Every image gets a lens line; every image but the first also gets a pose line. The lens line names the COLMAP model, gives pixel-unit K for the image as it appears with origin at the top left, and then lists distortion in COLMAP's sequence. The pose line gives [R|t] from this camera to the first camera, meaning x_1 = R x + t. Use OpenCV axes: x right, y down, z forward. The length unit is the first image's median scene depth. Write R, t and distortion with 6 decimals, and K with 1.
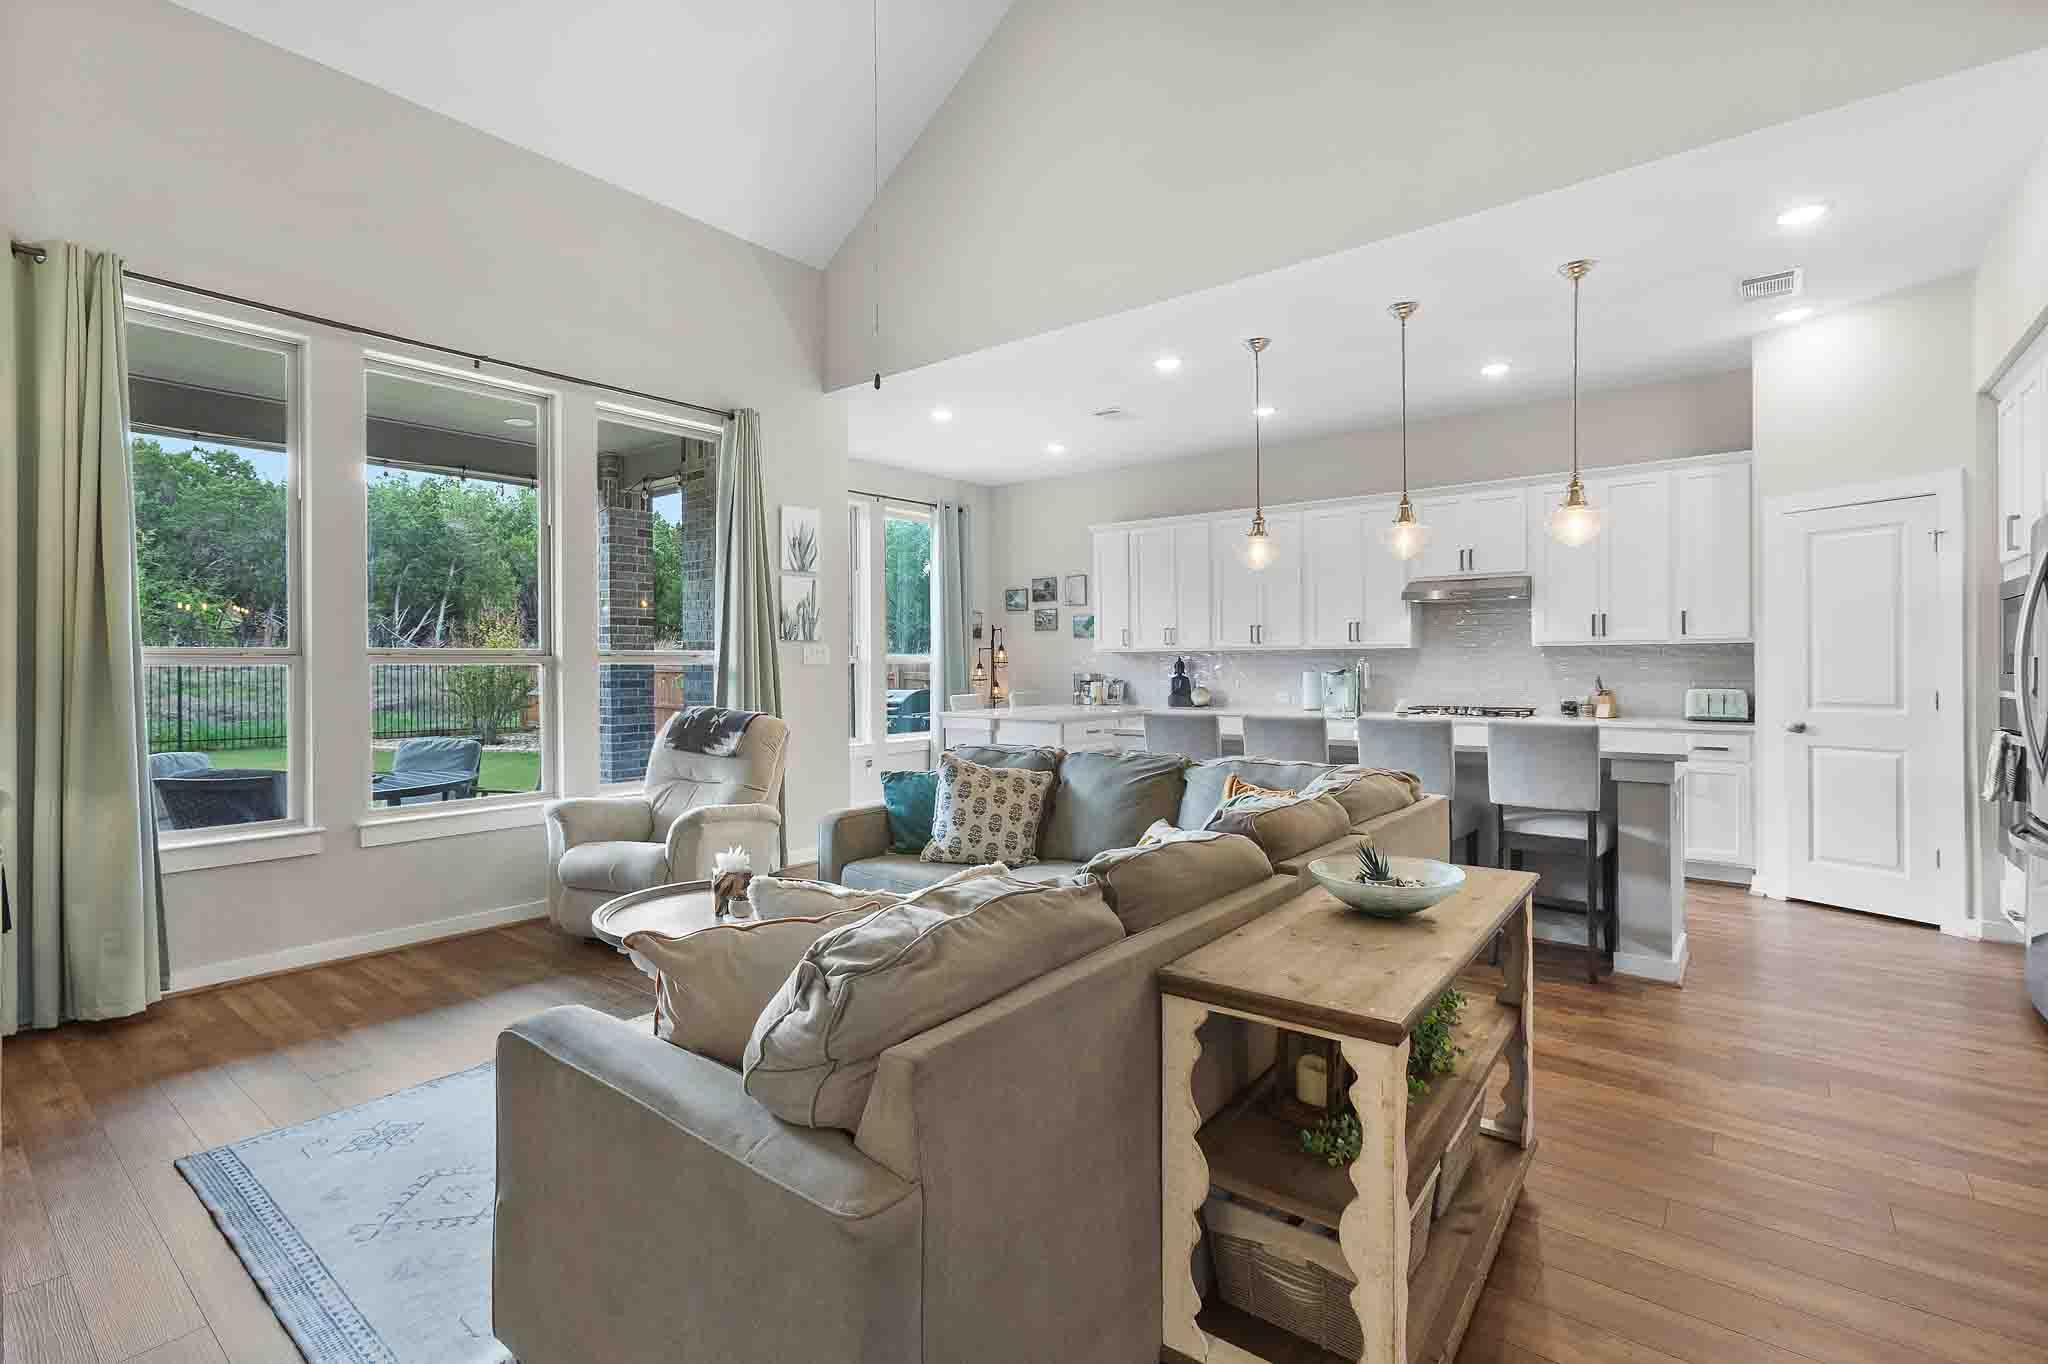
lens RADIAL K [[945.2, 0, 1000.8], [0, 945.2, 662.2], [0, 0, 1]] dist [-0.018239, 0.016358]
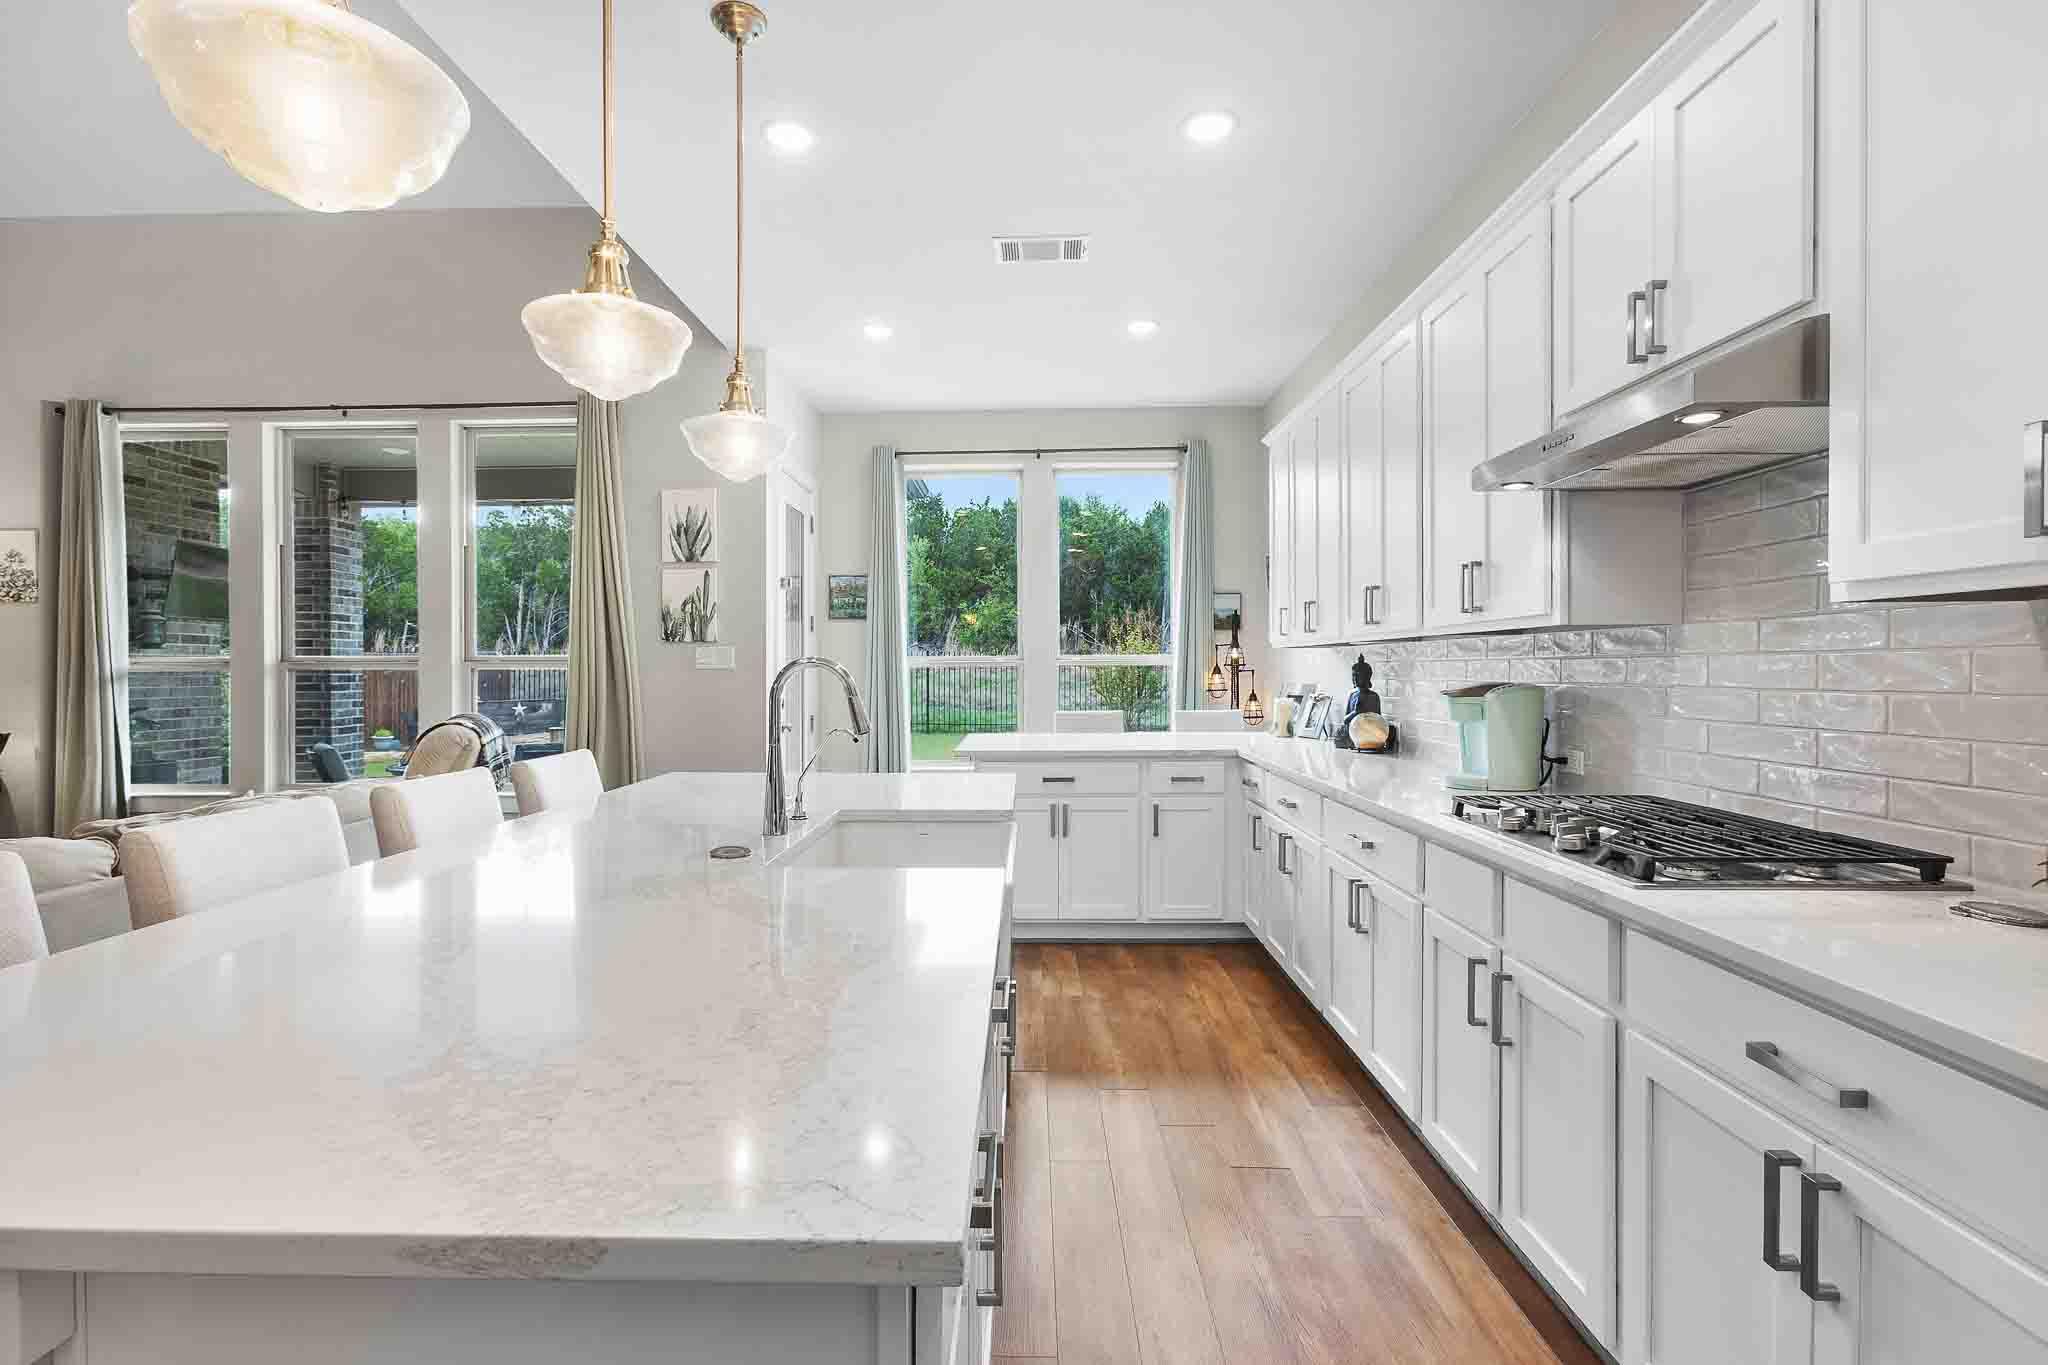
lens RADIAL K [[945.2, 0, 1000.8], [0, 945.2, 662.7], [0, 0, 1]] dist [-0.018239, 0.016358]
pose [[0.608416, -0.002817, -0.793614, 0.645199], [0.003640, 0.999993, -0.000759, -0.001883], [0.793610, -0.002427, 0.608422, 0.691806]]
